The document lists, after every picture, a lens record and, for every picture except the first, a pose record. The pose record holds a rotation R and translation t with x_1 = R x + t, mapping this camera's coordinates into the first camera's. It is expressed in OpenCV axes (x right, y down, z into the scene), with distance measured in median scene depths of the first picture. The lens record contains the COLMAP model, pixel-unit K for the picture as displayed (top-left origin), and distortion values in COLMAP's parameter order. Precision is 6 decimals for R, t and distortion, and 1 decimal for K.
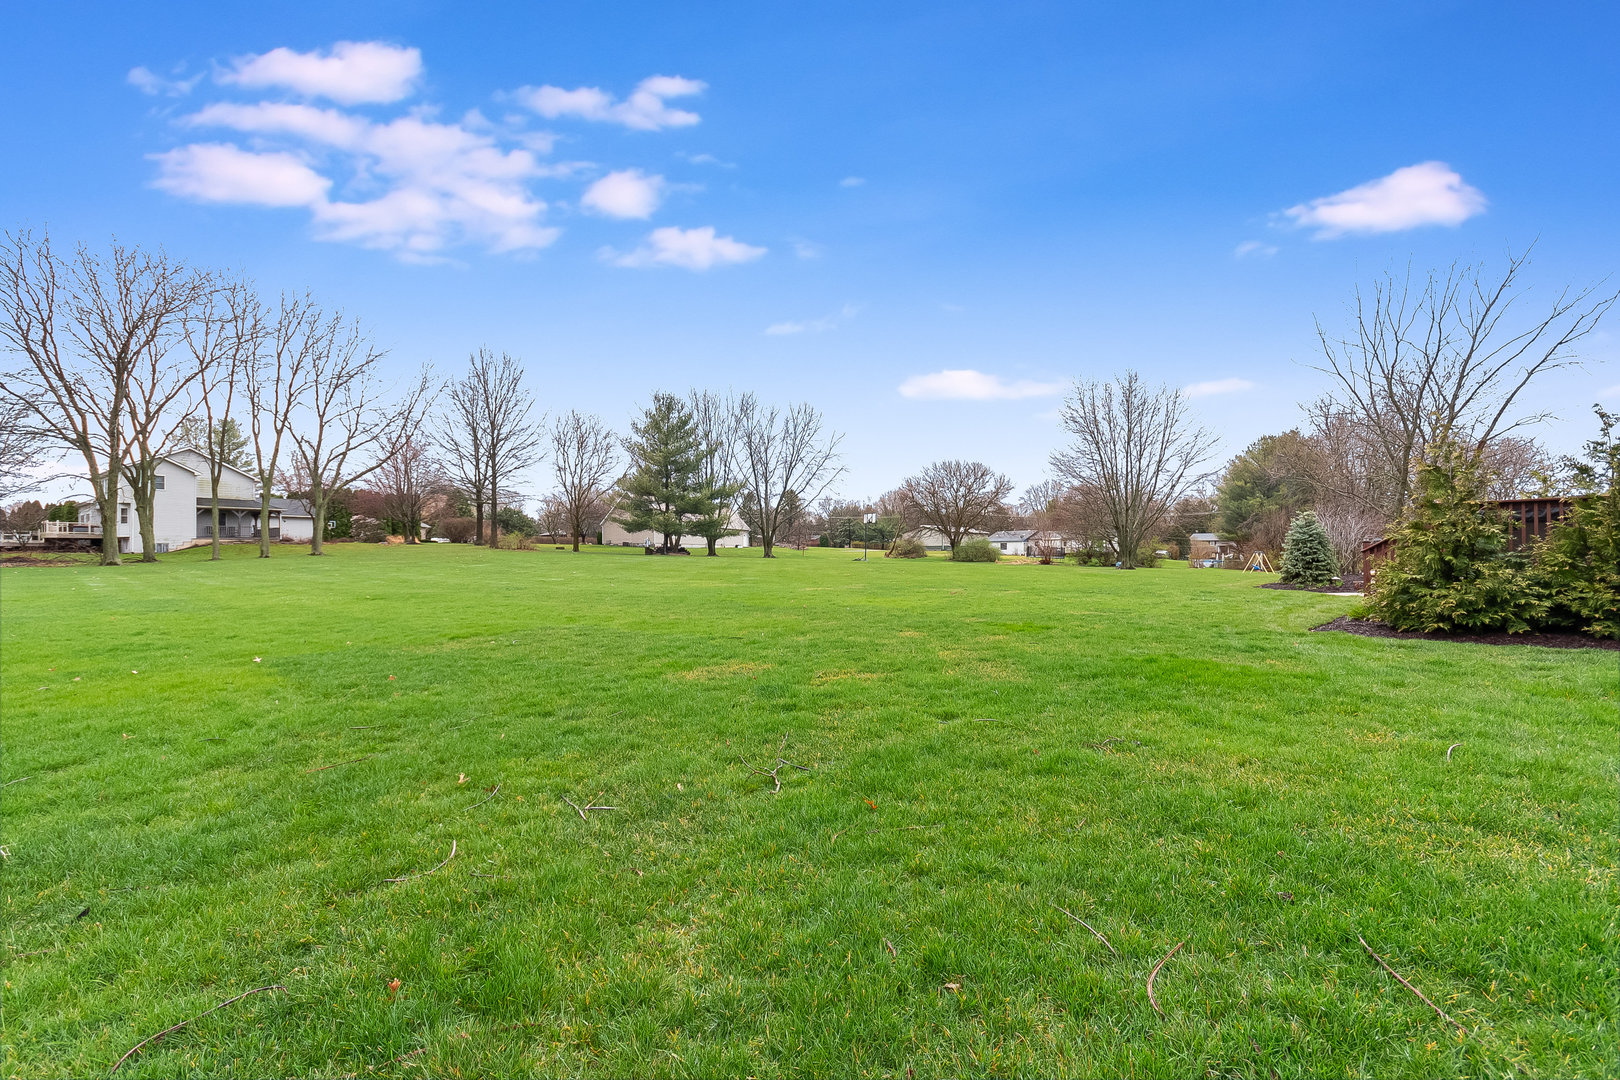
lens RADIAL K [[696.6, 0, 808.8], [0, 696.6, 532.1], [0, 0, 1]] dist [0.000666, 0.000251]
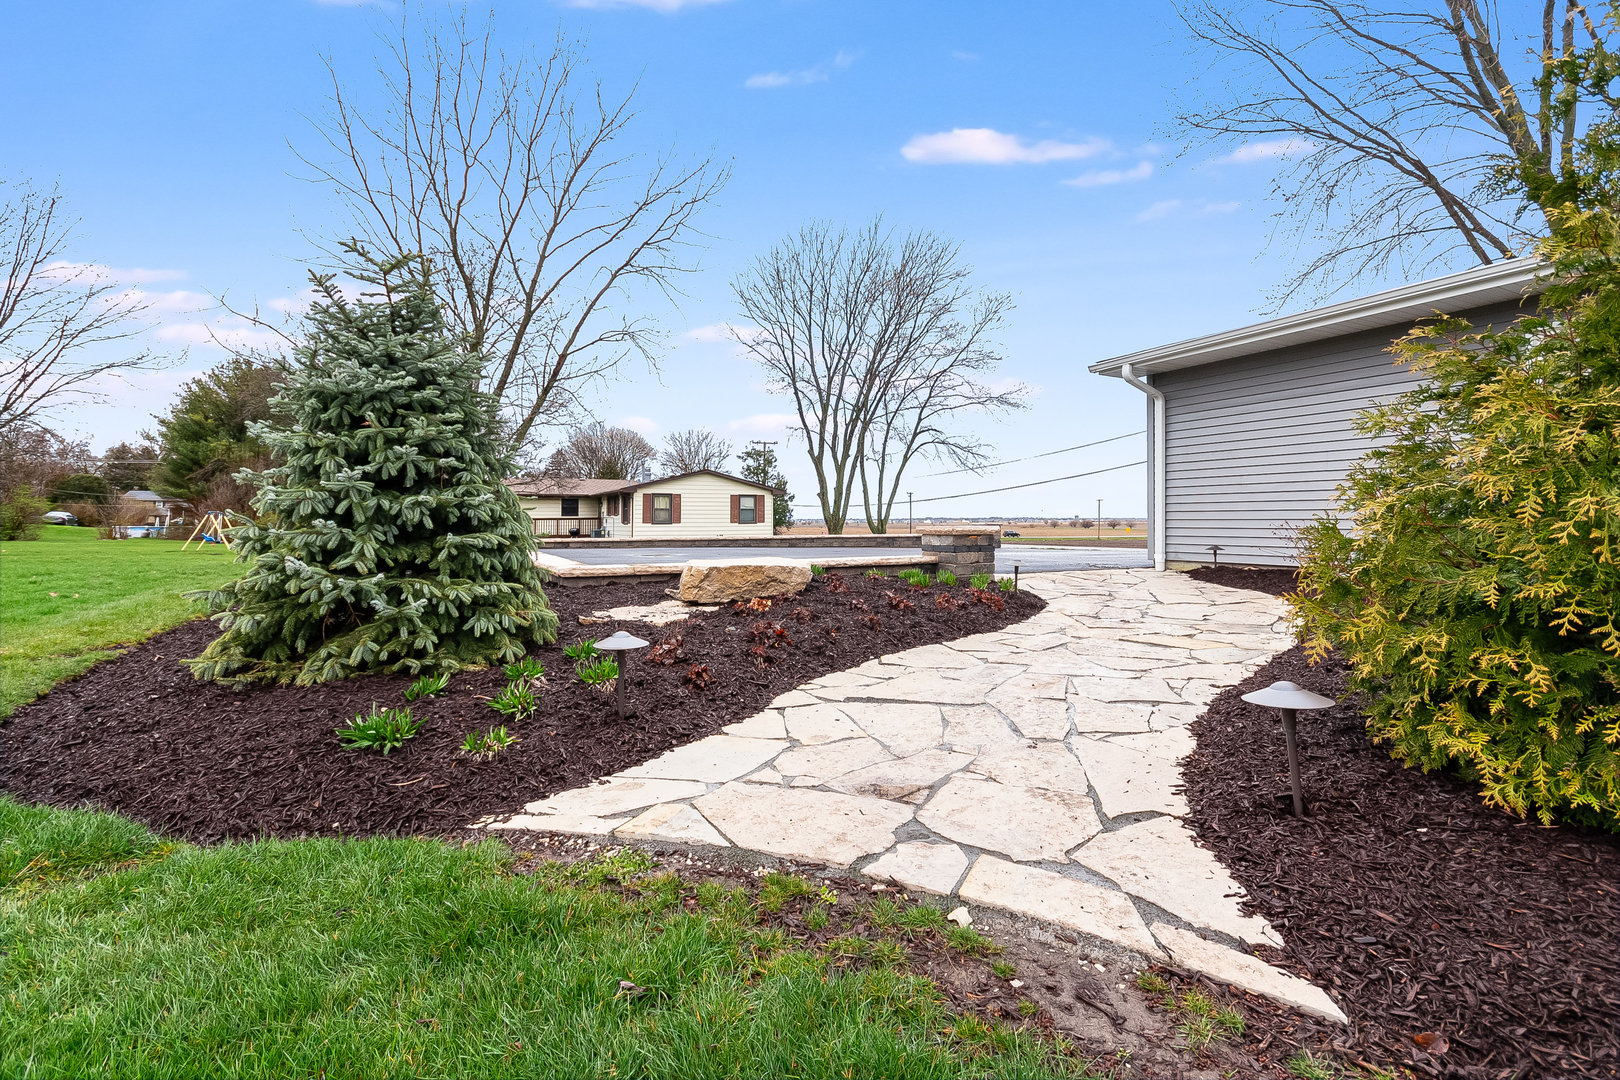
lens RADIAL K [[696.6, 0, 808.8], [0, 696.6, 532.1], [0, 0, 1]] dist [0.000666, 0.000251]
pose [[0.301375, -0.005357, 0.953491, 0.263465], [-0.039599, 0.999051, 0.018129, 0.016325], [-0.952683, -0.043221, 0.300877, 0.385722]]
